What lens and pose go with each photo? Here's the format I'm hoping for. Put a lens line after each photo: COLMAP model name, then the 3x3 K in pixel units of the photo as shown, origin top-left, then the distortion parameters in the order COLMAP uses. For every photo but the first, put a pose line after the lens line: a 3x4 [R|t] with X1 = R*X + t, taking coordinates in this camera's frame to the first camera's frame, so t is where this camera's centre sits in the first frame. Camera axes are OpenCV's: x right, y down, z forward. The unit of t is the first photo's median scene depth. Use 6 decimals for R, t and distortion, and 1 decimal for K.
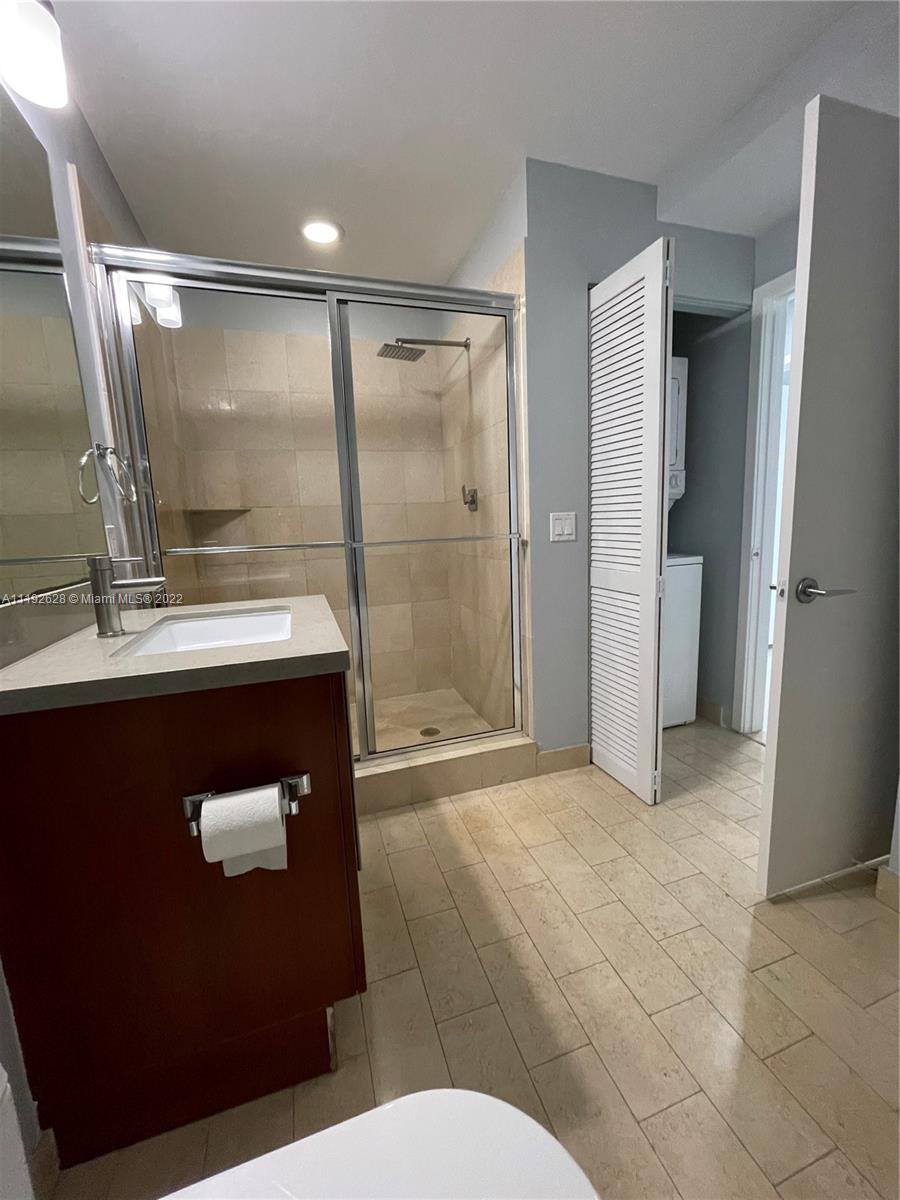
lens RADIAL K [[479.5, 0, 447.6], [0, 479.5, 596.5], [0, 0, 1]] dist [-0.013287, 0.000017]
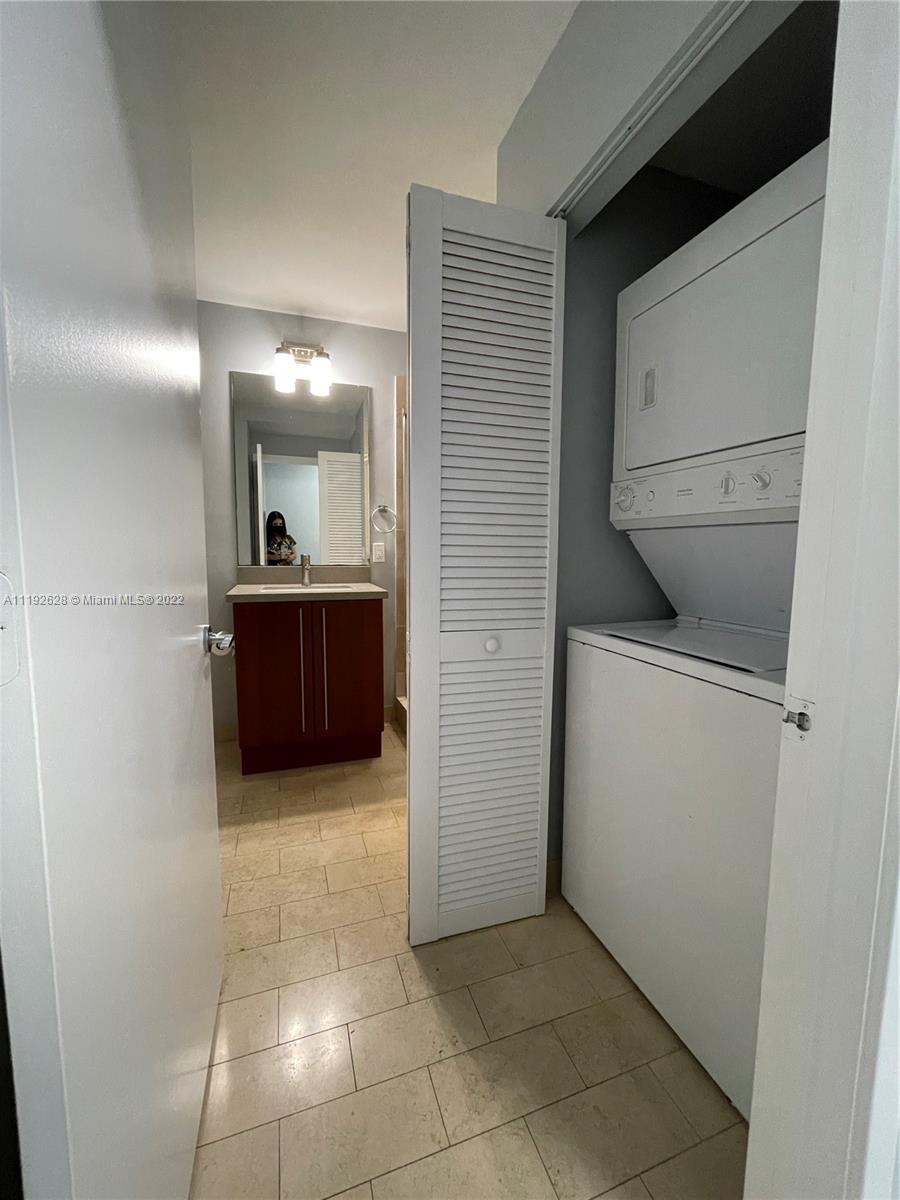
lens RADIAL K [[483.6, 0, 456.3], [0, 483.6, 596.5], [0, 0, 1]] dist [0.000084, -0.000426]
pose [[0.032375, 0.136986, -0.990044, 1.138149], [-0.160179, 0.978471, 0.130146, -0.197905], [0.986557, 0.154371, 0.053620, 0.982447]]
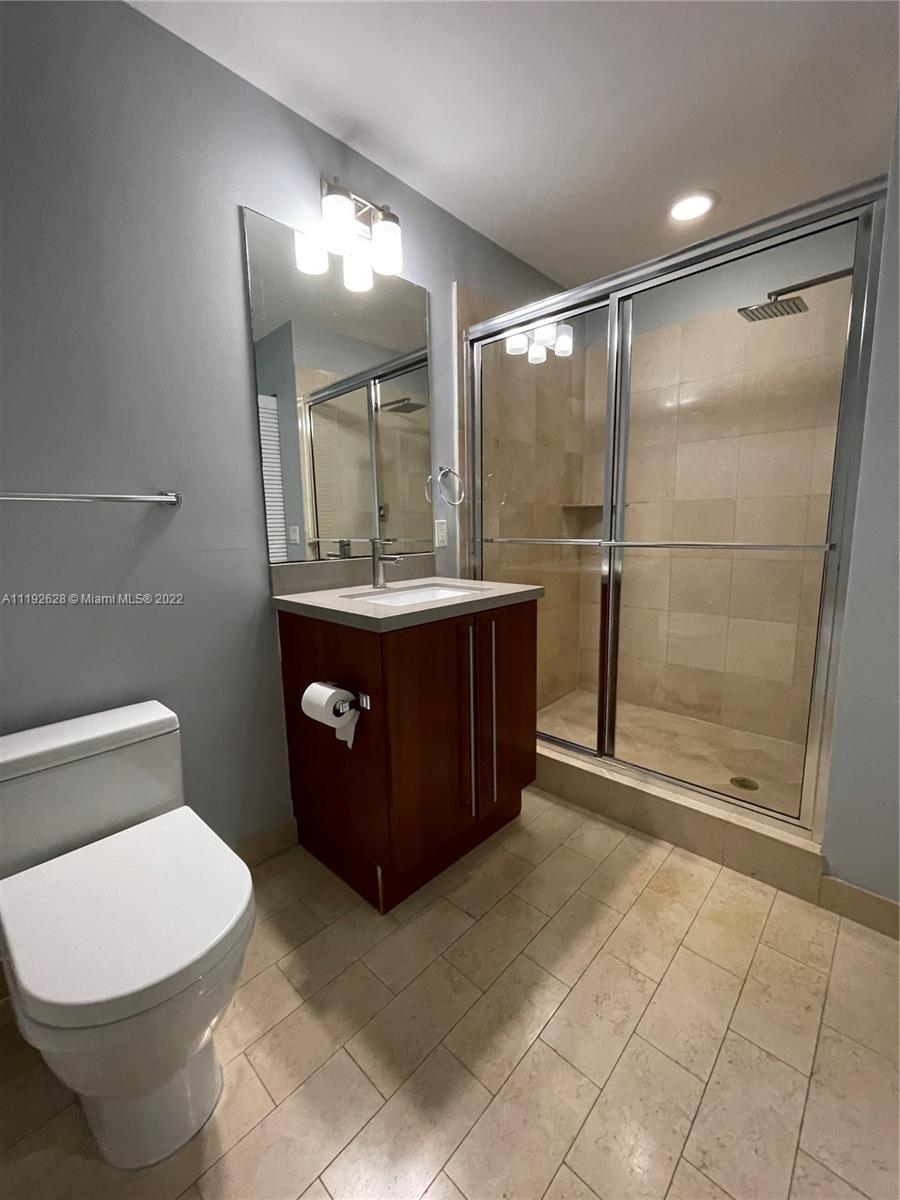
lens RADIAL K [[478.4, 0, 463.1], [0, 478.4, 597.2], [0, 0, 1]] dist [-0.002459, -0.000061]
pose [[0.491390, 0.163651, -0.855427, 0.520079], [-0.140317, 0.984233, 0.107689, -0.064152], [0.859562, 0.067113, 0.506605, 0.232768]]
